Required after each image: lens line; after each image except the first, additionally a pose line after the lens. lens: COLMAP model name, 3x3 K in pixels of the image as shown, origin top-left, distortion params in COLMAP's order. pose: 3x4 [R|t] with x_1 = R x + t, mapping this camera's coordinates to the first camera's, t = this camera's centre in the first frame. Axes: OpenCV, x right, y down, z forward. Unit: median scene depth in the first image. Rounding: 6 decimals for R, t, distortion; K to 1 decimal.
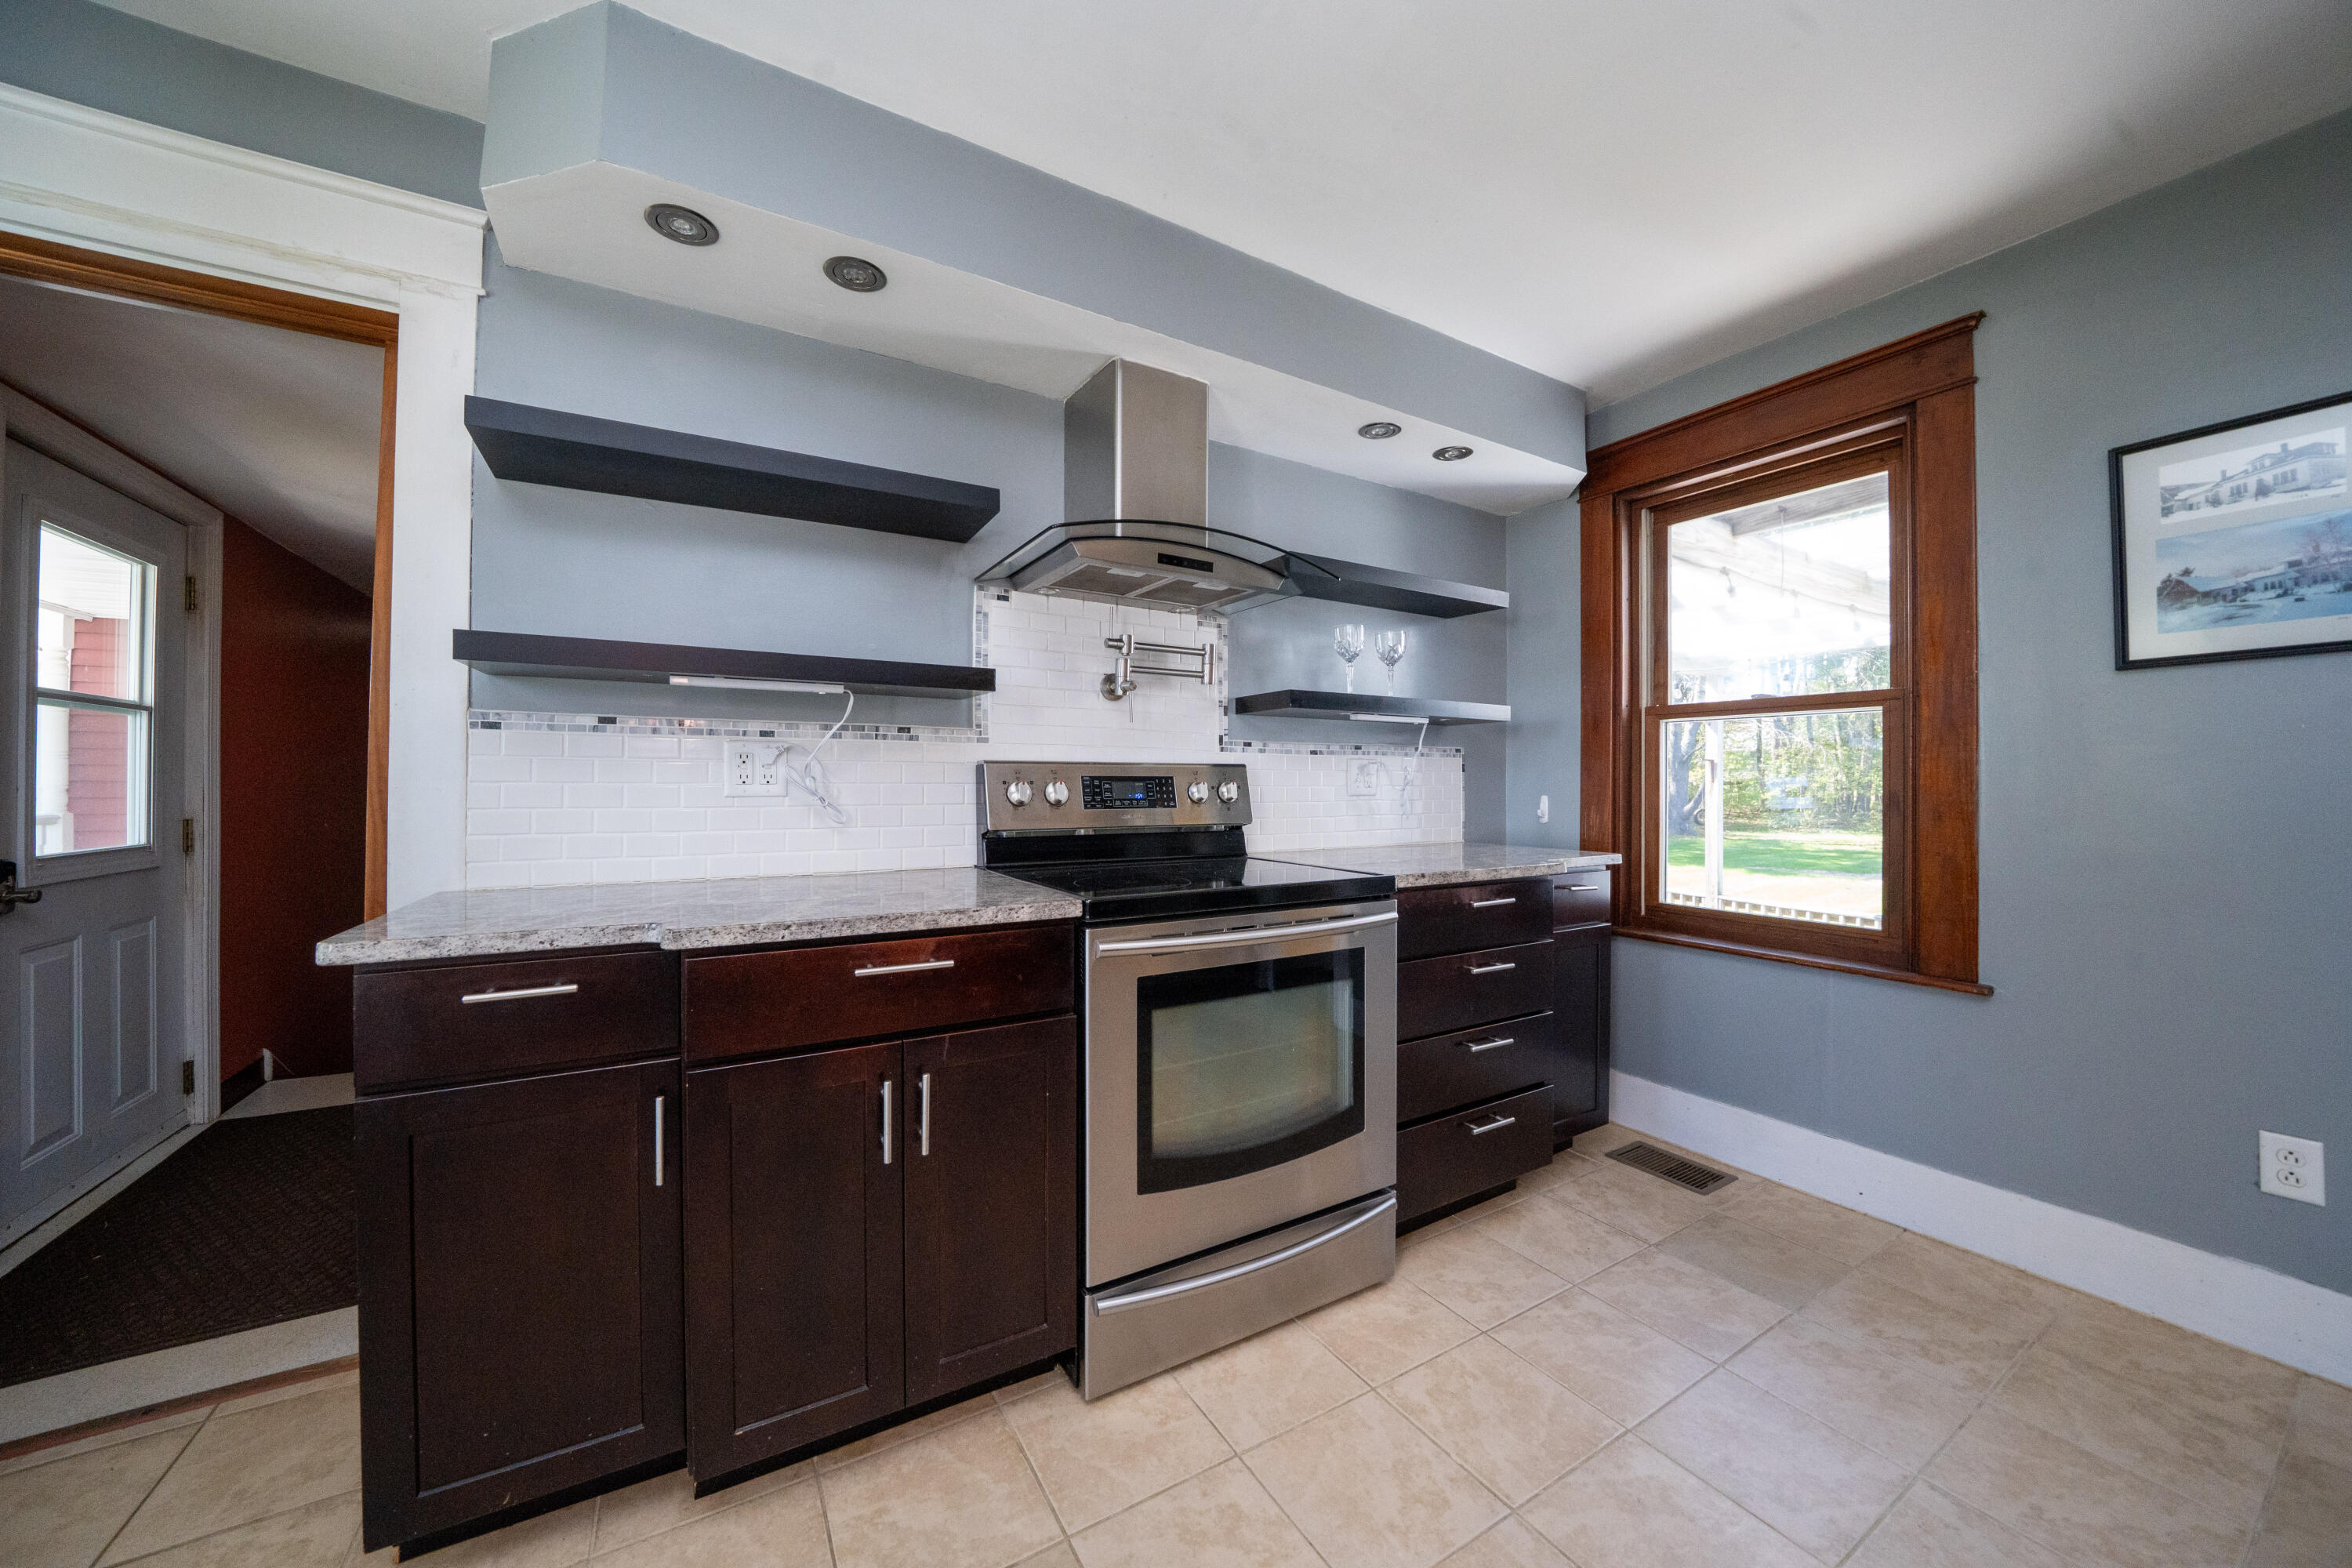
lens RADIAL K [[817.3, 0, 1176.0], [0, 817.3, 784.0], [0, 0, 1]] dist [-0.024331, 0.000256]
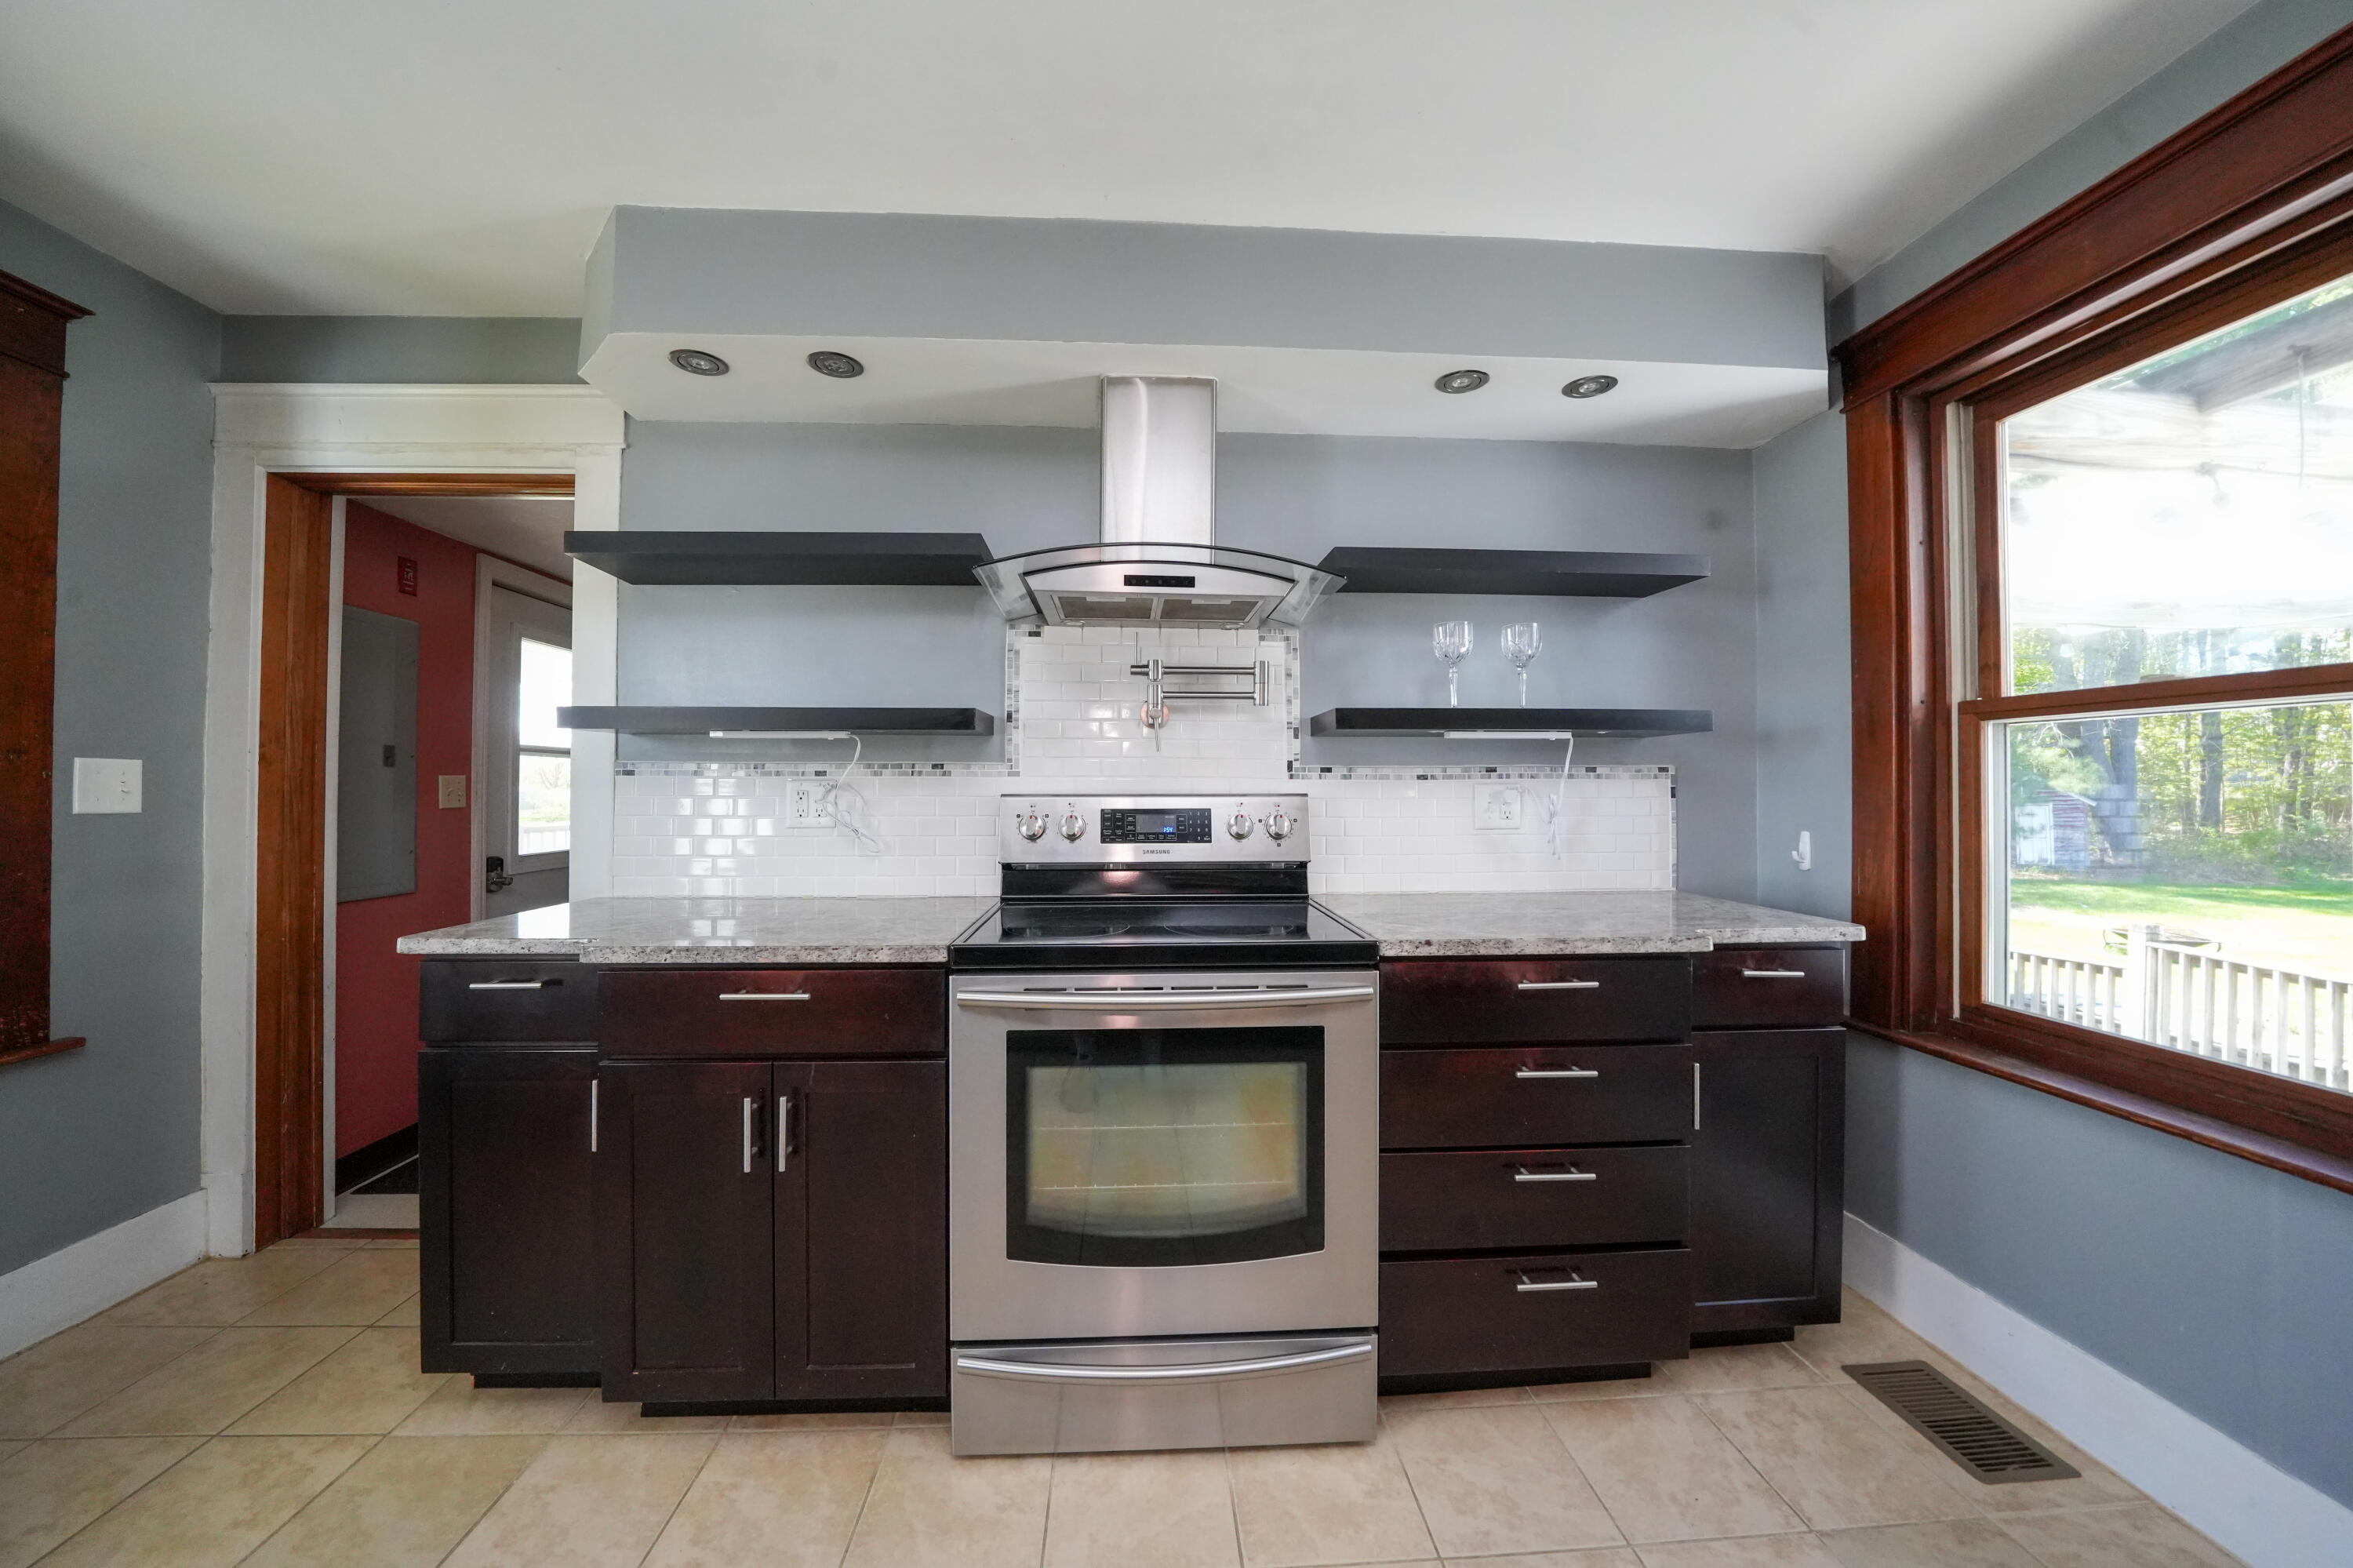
lens RADIAL K [[817.6, 0, 1176.5], [0, 817.6, 784.0], [0, 0, 1]] dist [-0.024331, 0.000256]
pose [[0.887641, -0.005608, -0.460502, 0.419389], [0.001625, 0.999958, -0.009045, -0.031195], [0.460533, 0.007281, 0.887613, 0.179592]]
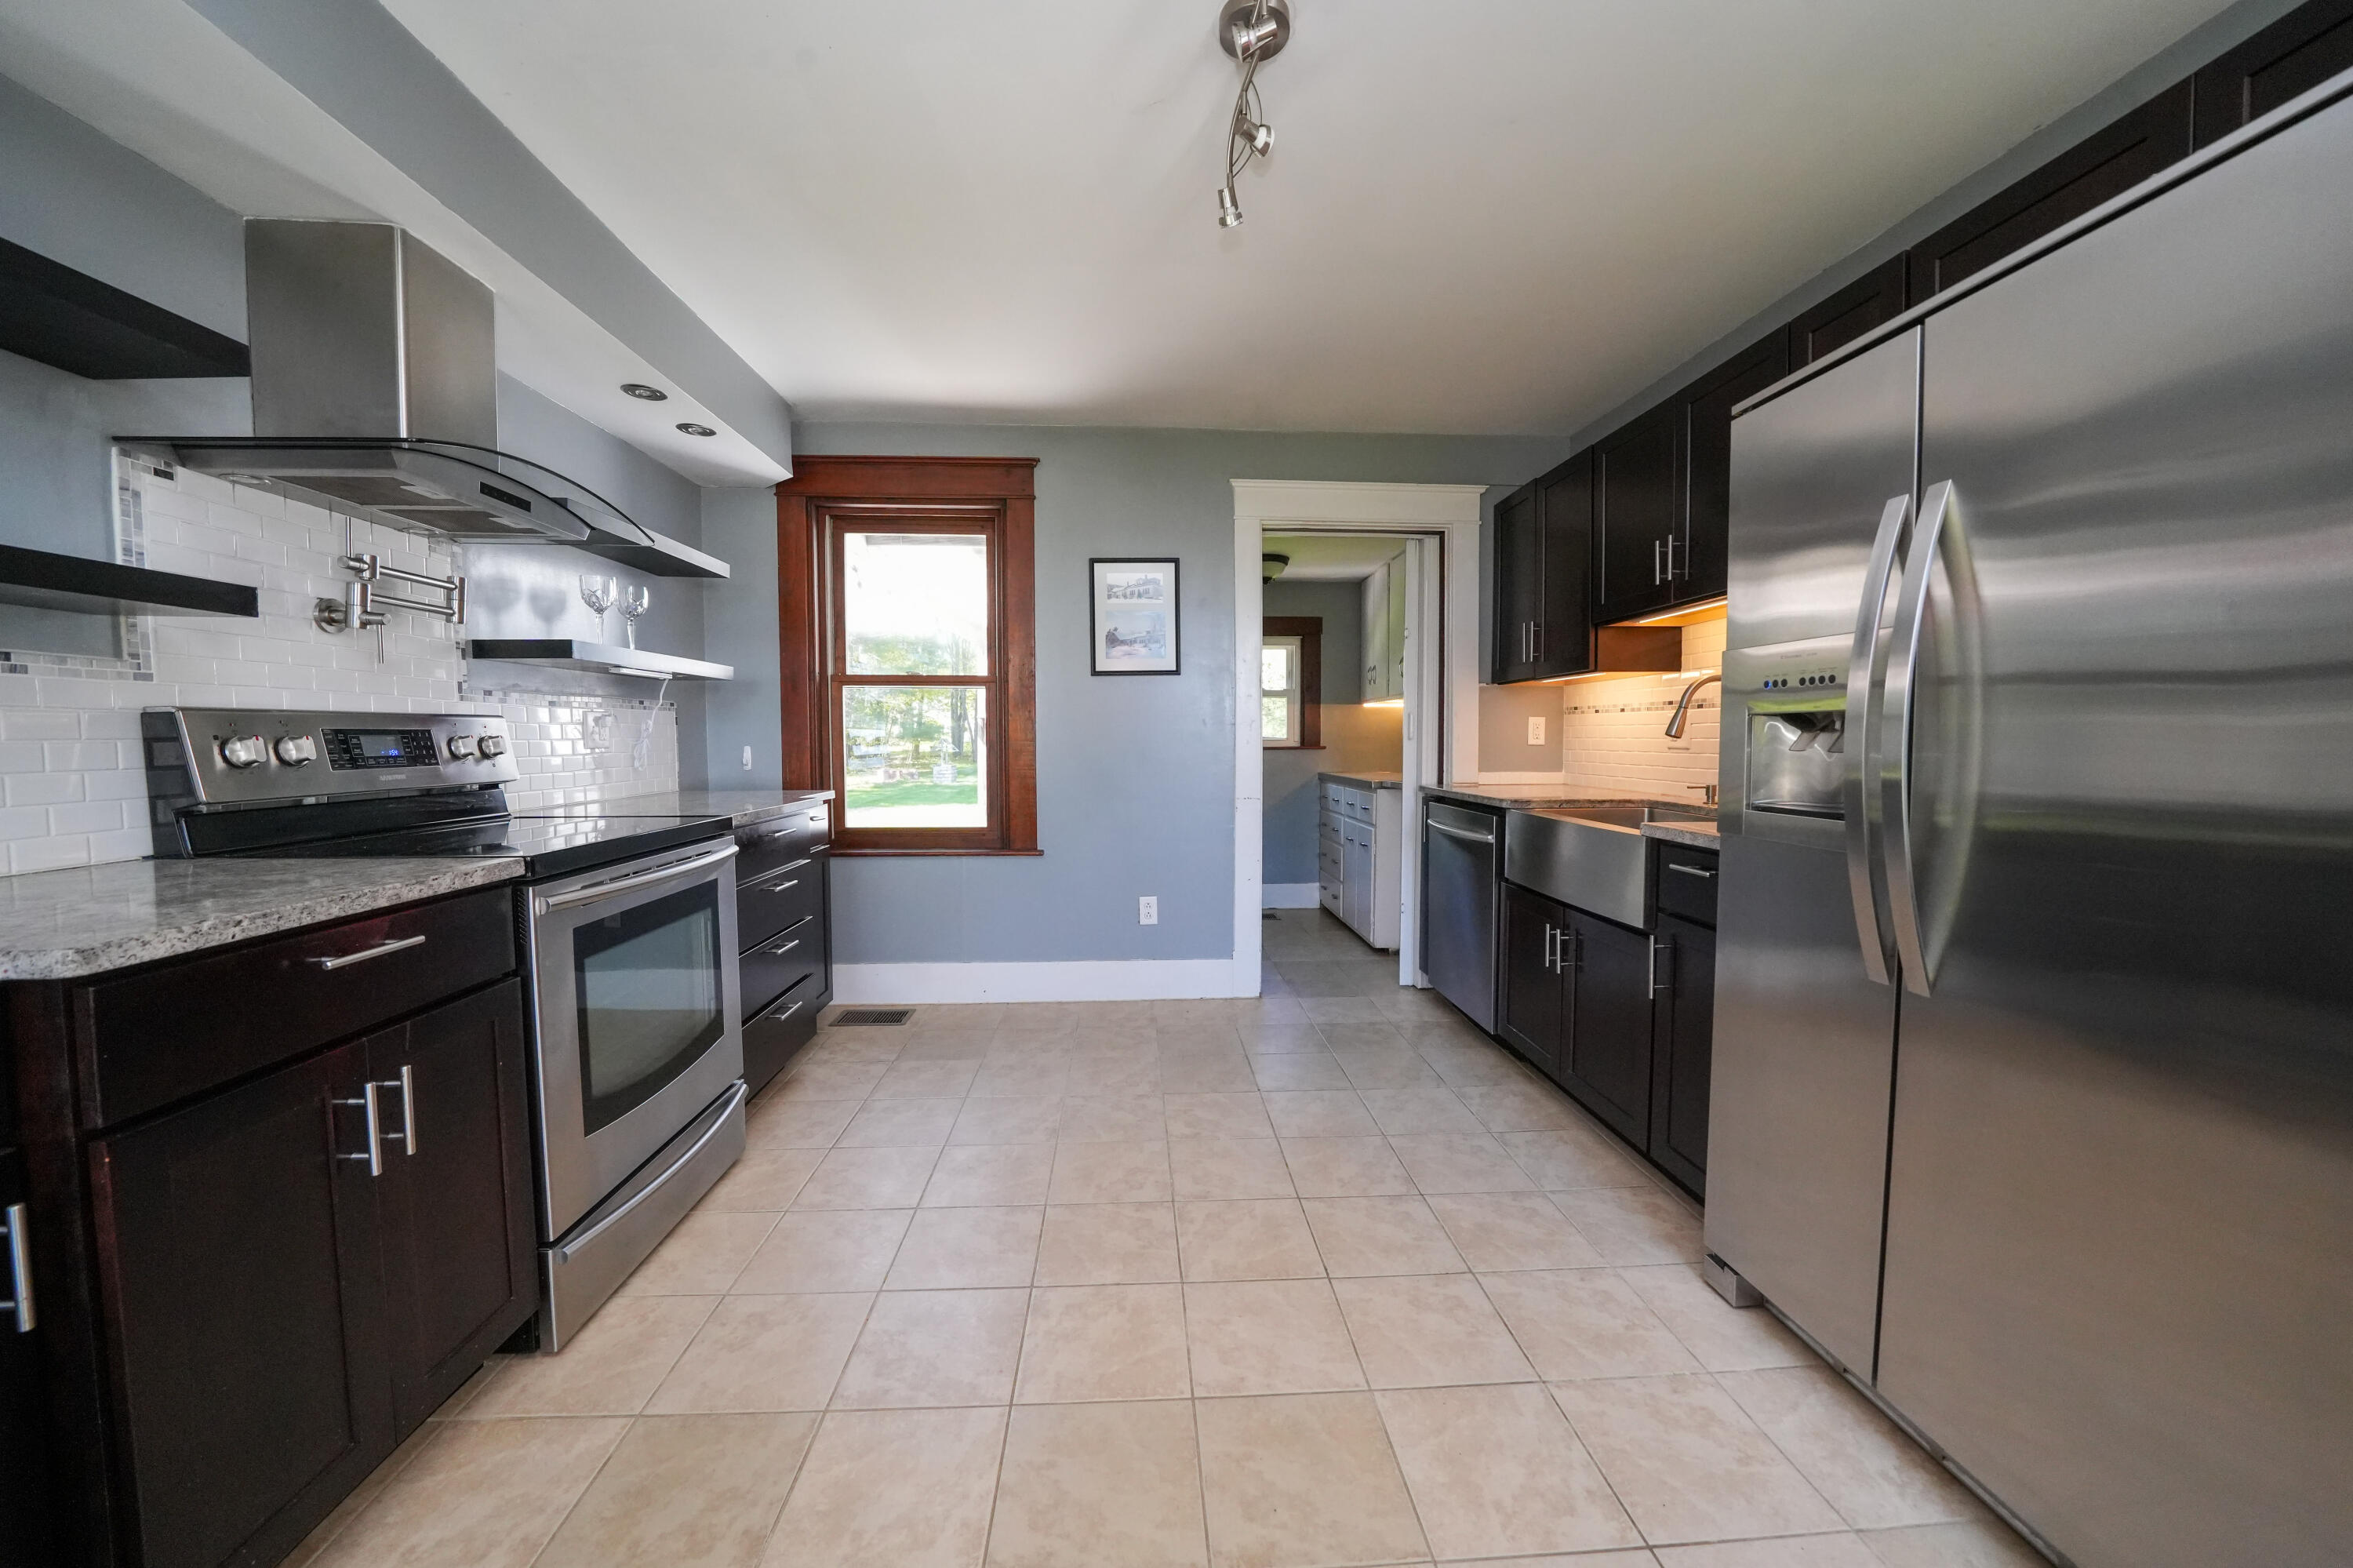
lens RADIAL K [[833.5, 0, 1176.5], [0, 833.5, 784.0], [0, 0, 1]] dist [-0.024859, 0.000231]
pose [[0.455420, -0.053836, 0.888648, -0.444984], [0.001096, 0.998203, 0.059912, -0.002263], [-0.890276, -0.026311, 0.454660, -0.094974]]
